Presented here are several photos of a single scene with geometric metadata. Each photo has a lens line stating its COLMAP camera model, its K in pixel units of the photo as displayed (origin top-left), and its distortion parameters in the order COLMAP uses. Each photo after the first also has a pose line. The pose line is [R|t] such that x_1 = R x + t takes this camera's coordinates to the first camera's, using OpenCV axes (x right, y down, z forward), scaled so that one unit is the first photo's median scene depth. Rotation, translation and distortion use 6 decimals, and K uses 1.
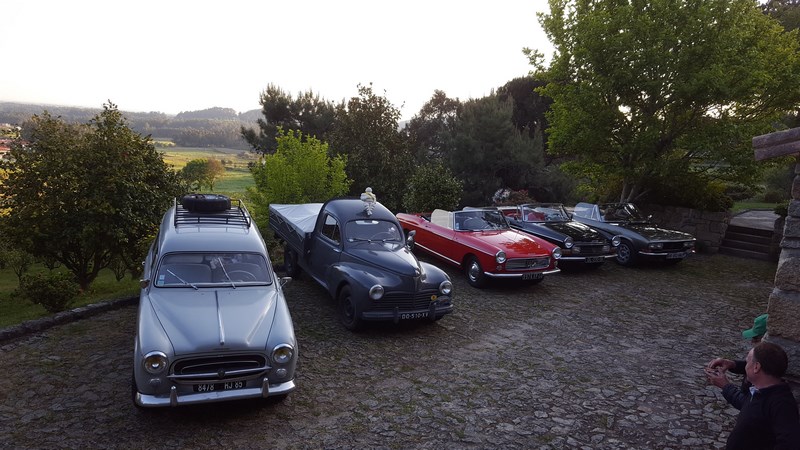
lens RADIAL K [[629.6, 0, 405.3], [0, 629.6, 212.7], [0, 0, 1]] dist [0.096076, -0.152853]
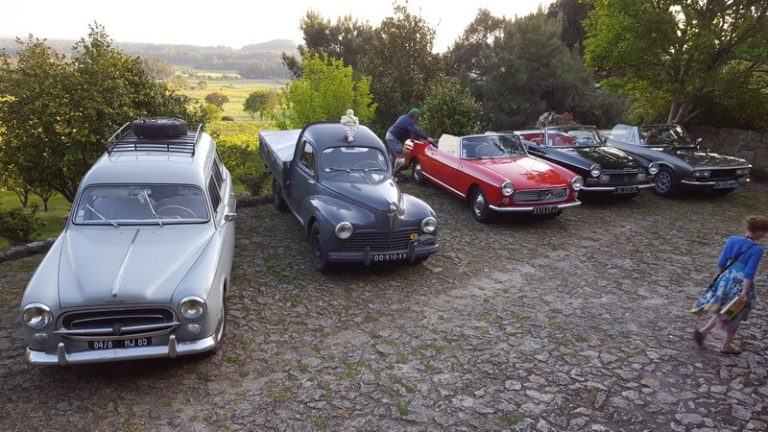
lens RADIAL K [[604.4, 0, 377.5], [0, 604.4, 221.8], [0, 0, 1]] dist [0.096076, -0.152853]
pose [[0.990713, 0.008456, -0.135706, 0.109432], [0.009633, 0.991191, 0.132087, 0.004629], [0.135627, -0.132168, 0.981905, 0.180943]]
